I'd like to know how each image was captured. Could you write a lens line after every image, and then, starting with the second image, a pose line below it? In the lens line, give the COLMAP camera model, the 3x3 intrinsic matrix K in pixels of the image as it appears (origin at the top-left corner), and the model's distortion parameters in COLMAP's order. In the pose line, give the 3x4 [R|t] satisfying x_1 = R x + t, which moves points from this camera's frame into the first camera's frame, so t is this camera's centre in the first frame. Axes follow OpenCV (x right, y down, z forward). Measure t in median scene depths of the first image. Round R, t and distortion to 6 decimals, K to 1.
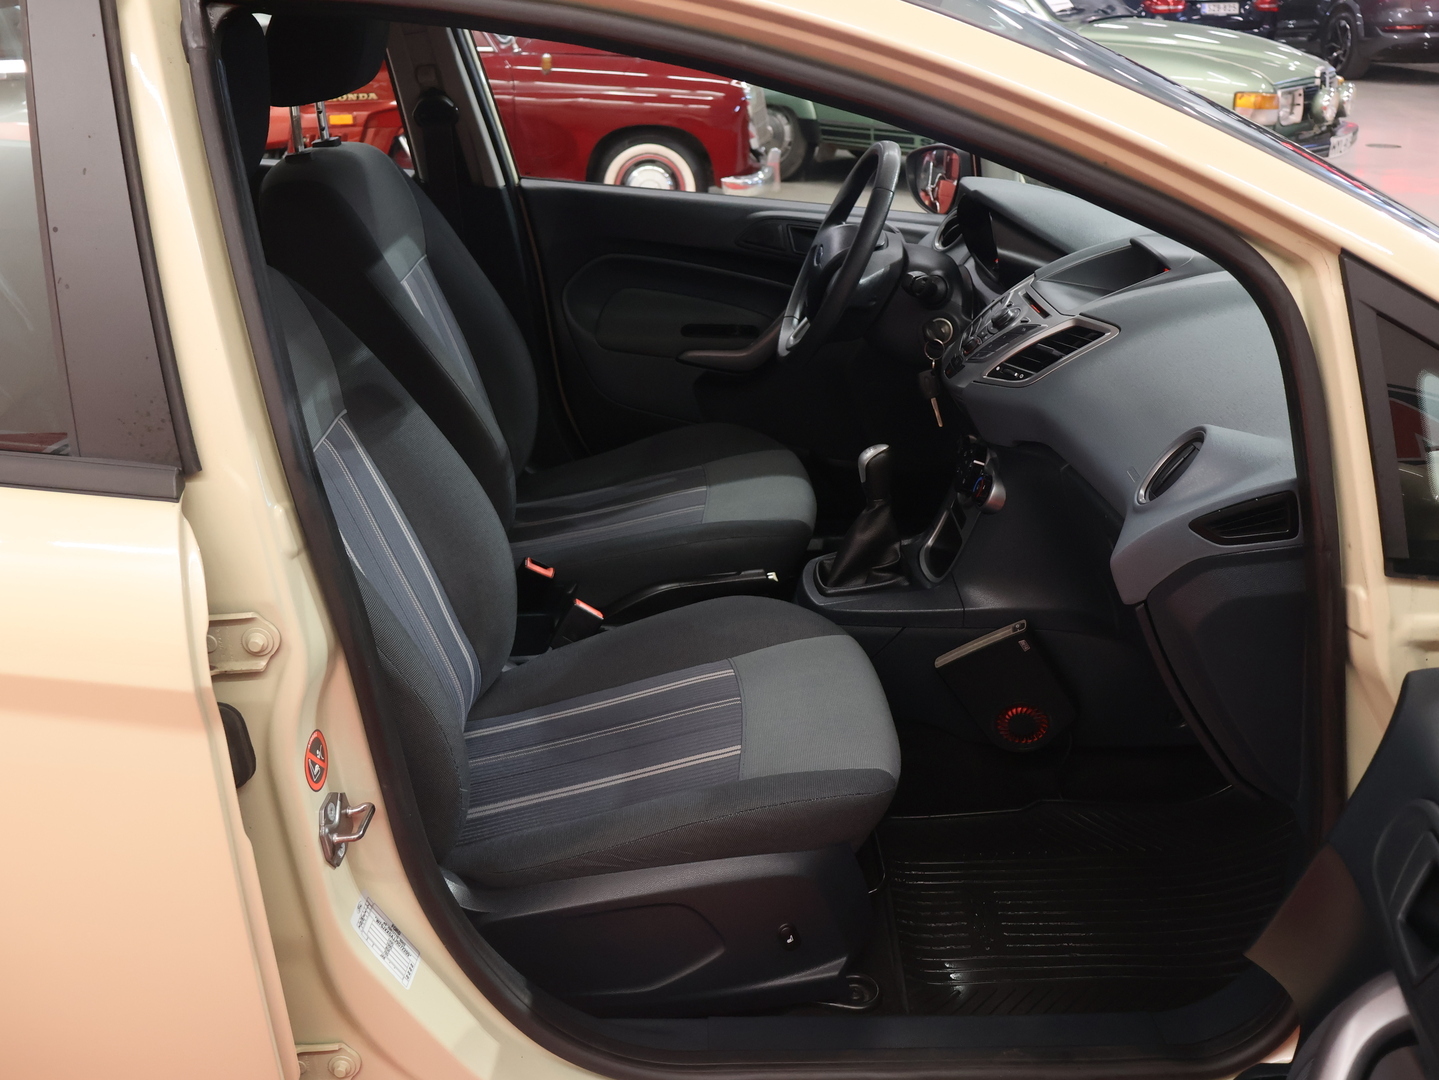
lens RADIAL K [[1317.5, 0, 718.3], [0, 1317.5, 538.8], [0, 0, 1]] dist [-0.077850, 0.116282]
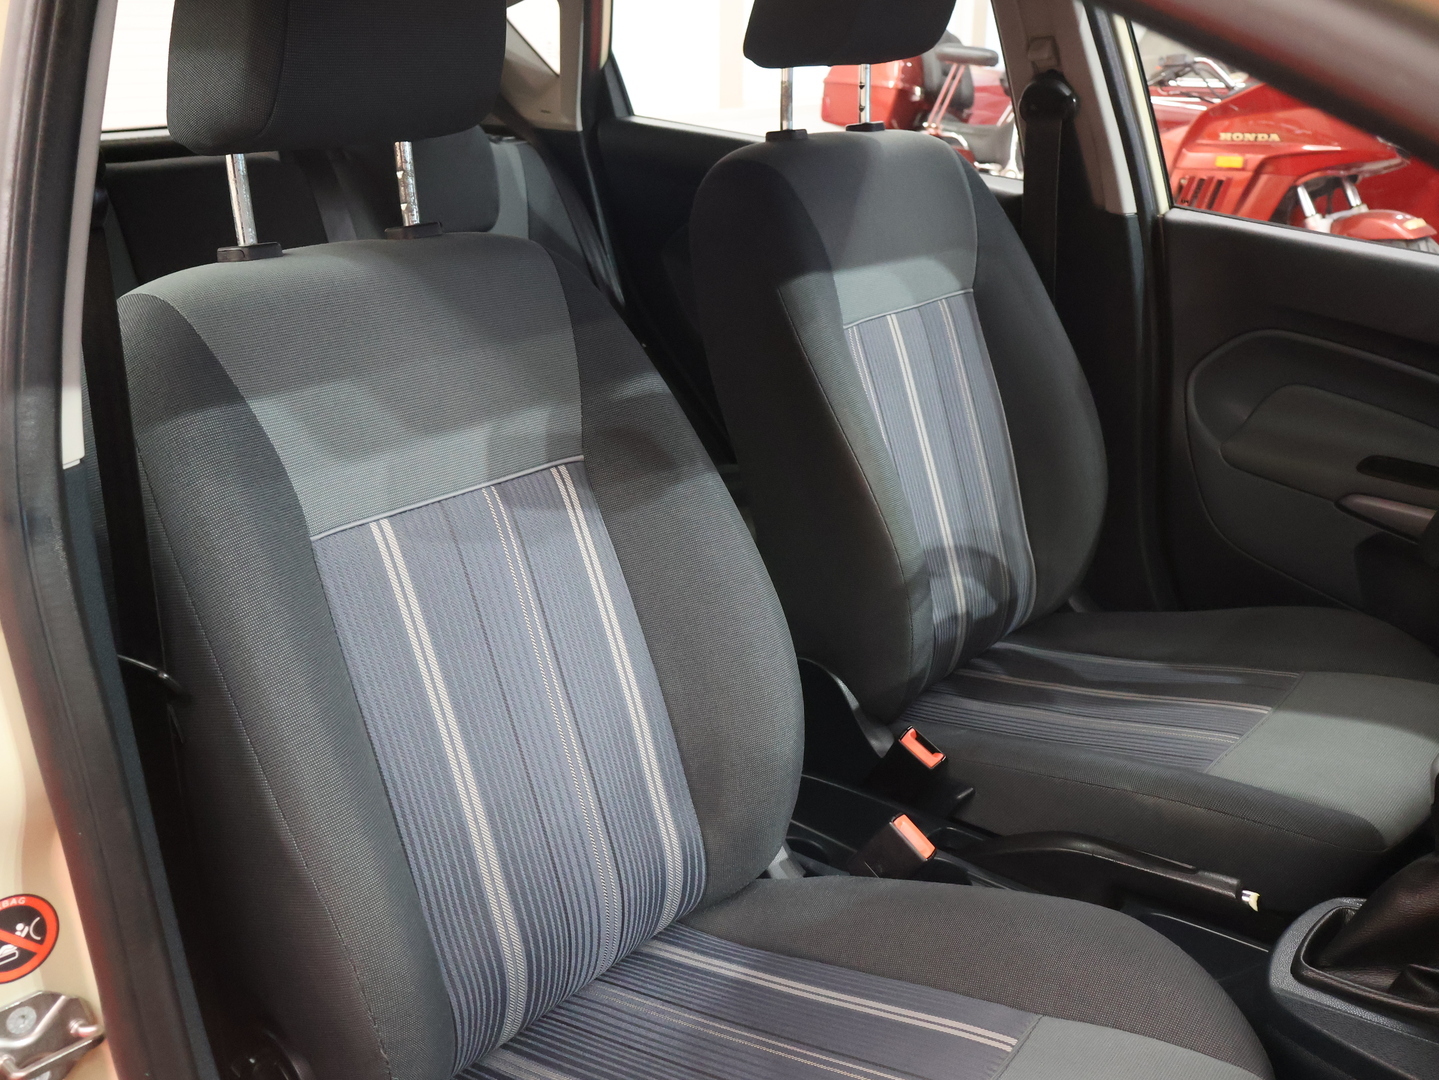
lens RADIAL K [[1317.5, 0, 718.3], [0, 1317.5, 538.8], [0, 0, 1]] dist [-0.077850, 0.116282]
pose [[0.736927, 0.239278, -0.632206, 0.157607], [-0.266839, 0.962274, 0.053164, -0.074790], [0.621076, 0.129519, 0.772975, 0.326017]]
